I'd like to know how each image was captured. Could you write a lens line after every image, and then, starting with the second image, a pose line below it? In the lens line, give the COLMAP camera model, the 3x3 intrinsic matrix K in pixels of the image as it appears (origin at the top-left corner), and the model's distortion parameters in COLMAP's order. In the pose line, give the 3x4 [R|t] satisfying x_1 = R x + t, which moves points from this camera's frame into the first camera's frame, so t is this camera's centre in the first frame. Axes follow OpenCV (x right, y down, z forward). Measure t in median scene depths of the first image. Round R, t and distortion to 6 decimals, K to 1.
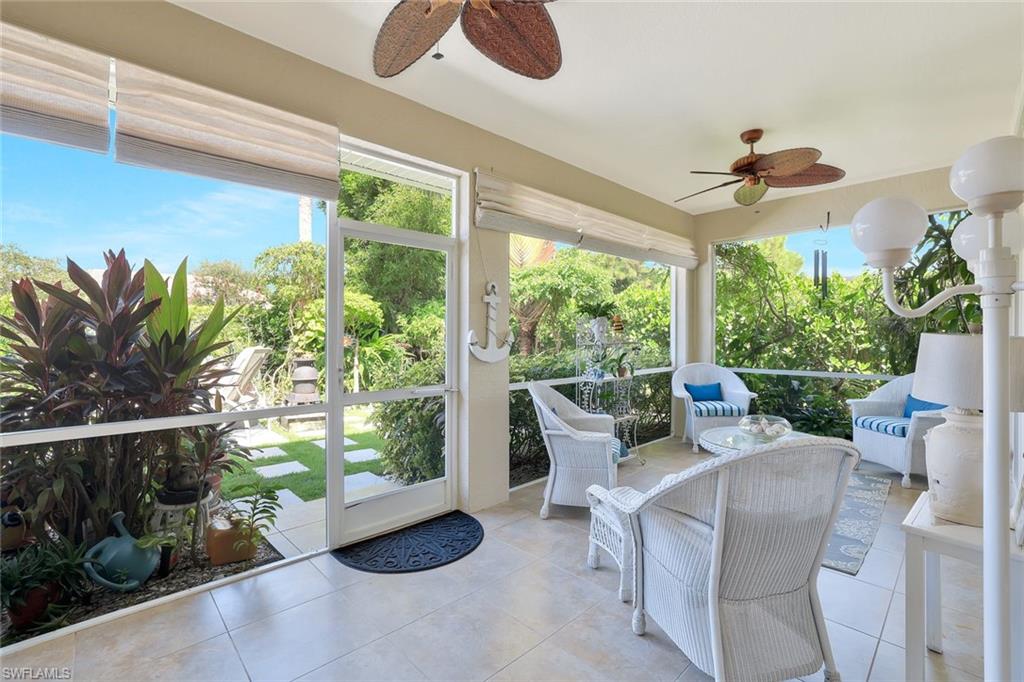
lens RADIAL K [[451.5, 0, 506.9], [0, 451.5, 336.0], [0, 0, 1]] dist [-0.043148, 0.018462]
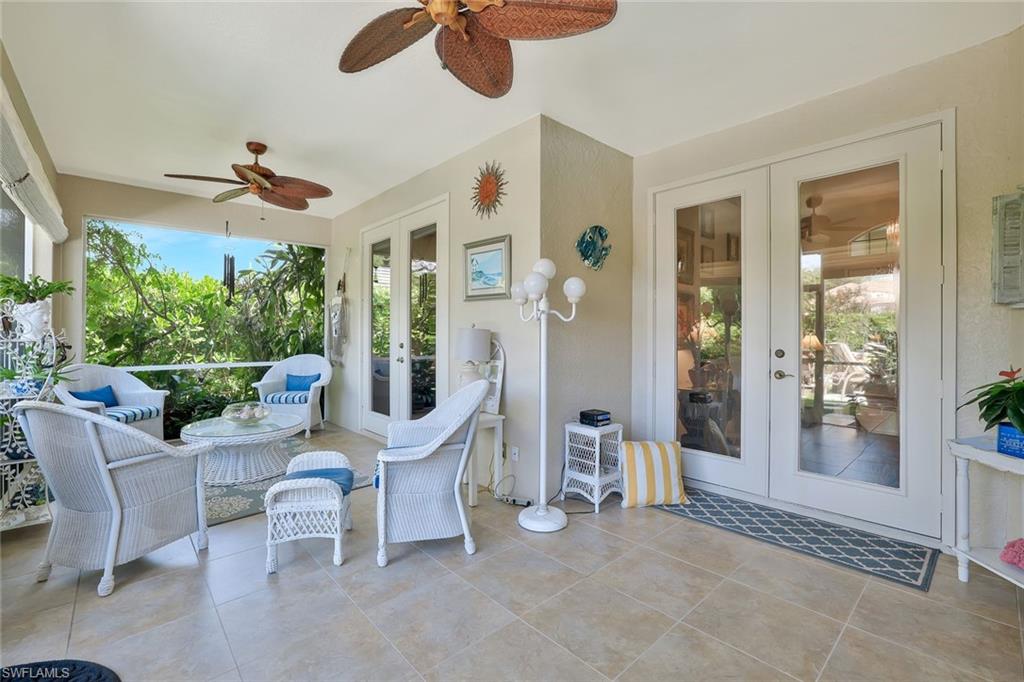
lens RADIAL K [[451.5, 0, 506.9], [0, 451.5, 336.0], [0, 0, 1]] dist [-0.043148, 0.018462]
pose [[0.011293, -0.004053, 0.999928, -0.403803], [-0.000203, 0.999992, 0.004055, 0.008365], [-0.999936, -0.000249, 0.011292, 0.270950]]
